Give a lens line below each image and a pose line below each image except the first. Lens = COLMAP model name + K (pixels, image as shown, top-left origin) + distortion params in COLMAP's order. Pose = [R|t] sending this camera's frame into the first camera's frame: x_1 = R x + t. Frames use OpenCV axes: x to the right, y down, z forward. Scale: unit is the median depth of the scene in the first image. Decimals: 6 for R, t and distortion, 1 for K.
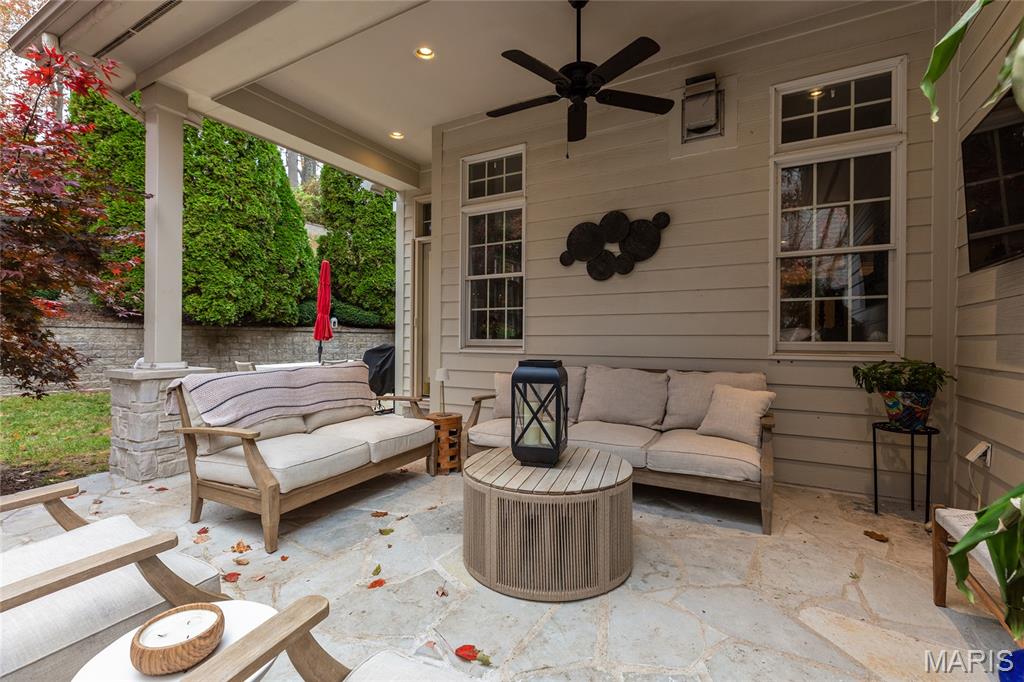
lens RADIAL K [[468.0, 0, 512.0], [0, 468.0, 341.0], [0, 0, 1]] dist [0.013909, 0.000145]
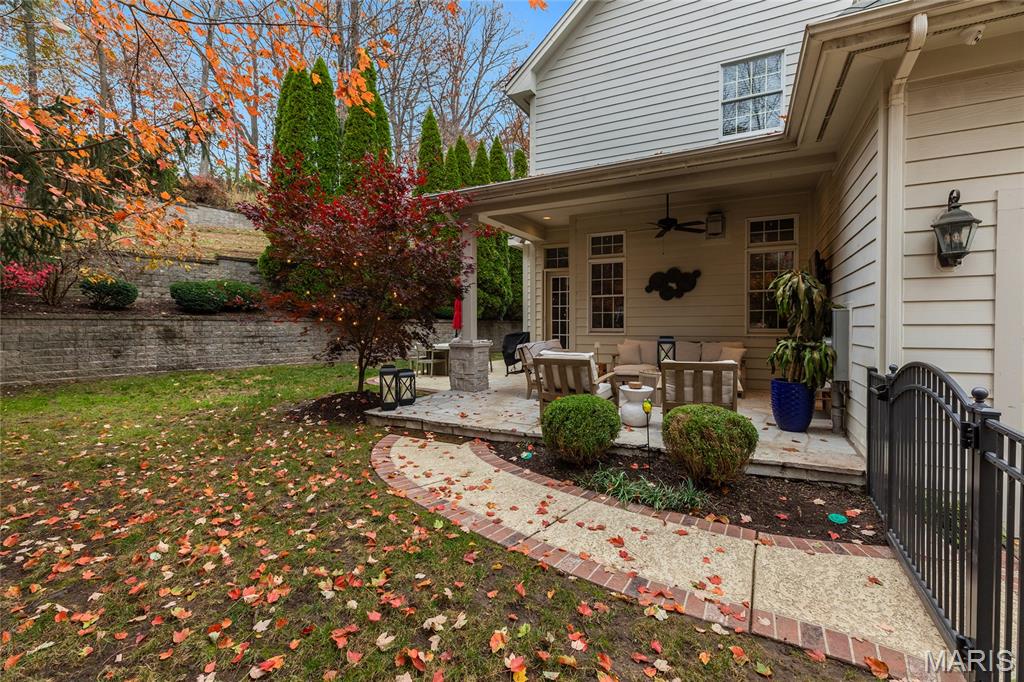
lens RADIAL K [[454.9, 0, 512.0], [0, 454.9, 341.0], [0, 0, 1]] dist [-0.000534, 0.000050]
pose [[0.999723, -0.008479, 0.021941, -0.514309], [0.007803, 0.999498, 0.030695, -0.012263], [-0.022190, -0.030515, 0.999288, -0.966185]]
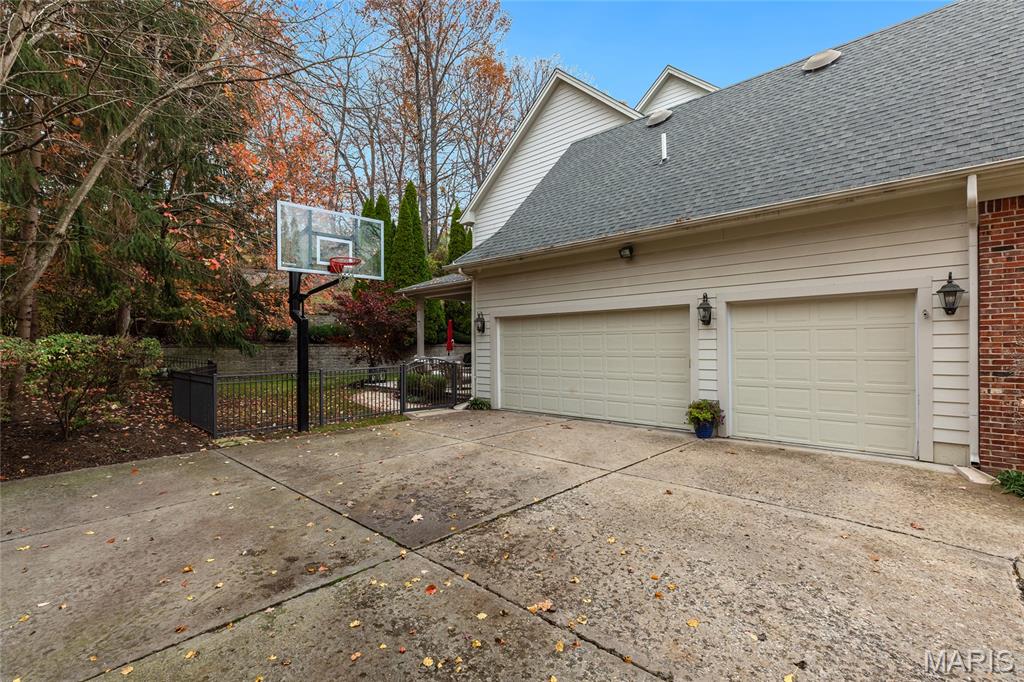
lens RADIAL K [[458.8, 0, 513.3], [0, 458.8, 352.3], [0, 0, 1]] dist [-0.002759, -0.000230]
pose [[0.975591, -0.010388, -0.219348, 1.008659], [0.013056, 0.999857, 0.010715, -0.029235], [0.219205, -0.013317, 0.975588, -2.837730]]
